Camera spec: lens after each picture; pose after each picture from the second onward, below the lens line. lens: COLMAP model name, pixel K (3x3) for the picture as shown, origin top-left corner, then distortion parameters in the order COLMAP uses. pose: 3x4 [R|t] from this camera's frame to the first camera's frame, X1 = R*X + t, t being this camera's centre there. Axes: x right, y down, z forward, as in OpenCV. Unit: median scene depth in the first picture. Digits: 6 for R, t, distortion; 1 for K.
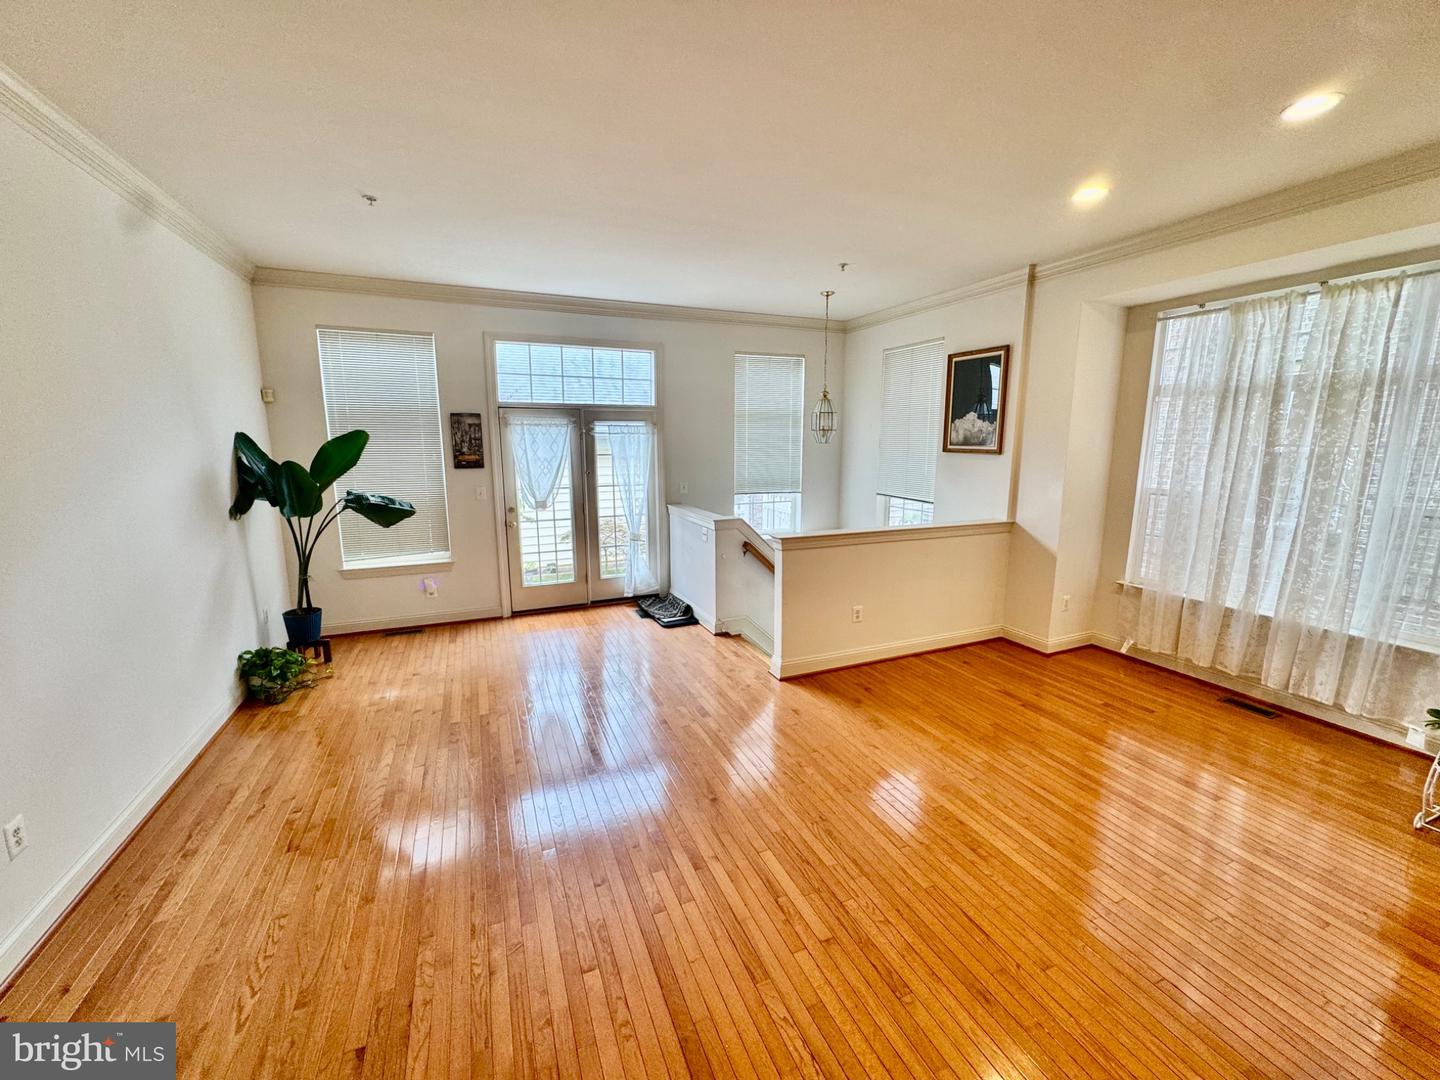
lens RADIAL K [[577.3, 0, 721.0], [0, 577.3, 543.8], [0, 0, 1]] dist [-0.000483, -0.000043]
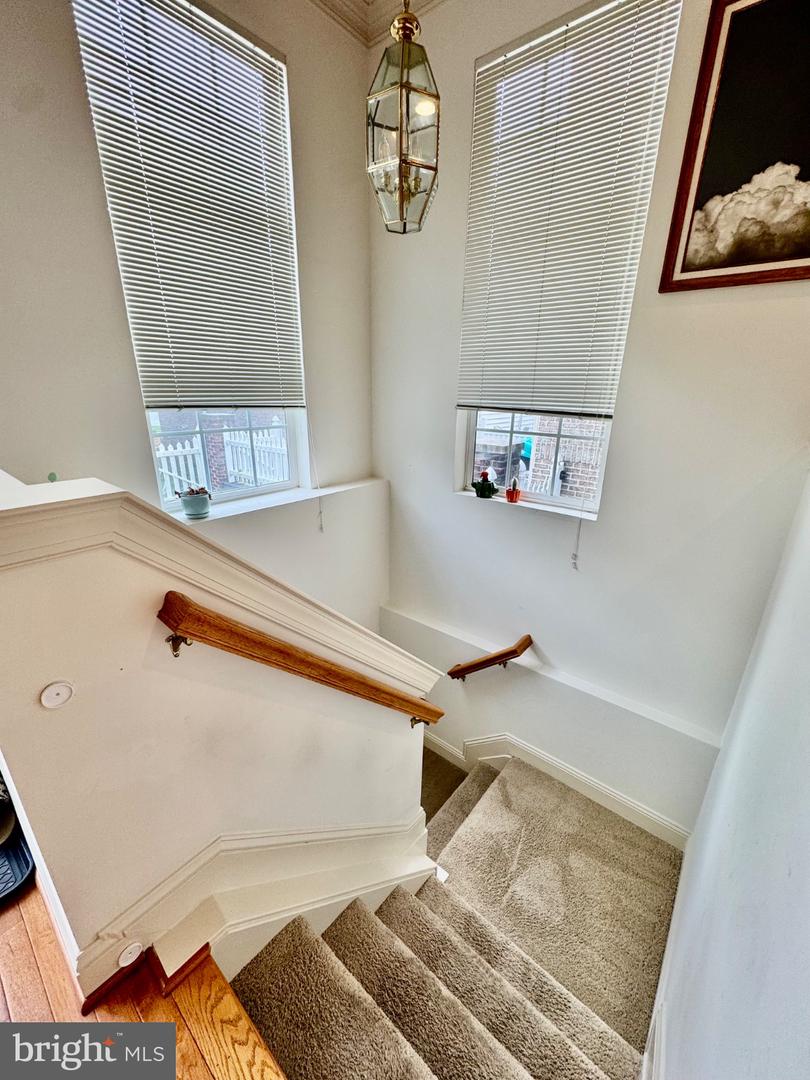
lens RADIAL K [[432.9, 0, 403.1], [0, 432.9, 540.0], [0, 0, 1]] dist [-0.000483, -0.000043]
pose [[0.898855, -0.136219, 0.416538, 0.053259], [0.064863, 0.981349, 0.180960, -0.047413], [-0.433420, -0.135639, 0.890926, 0.757765]]
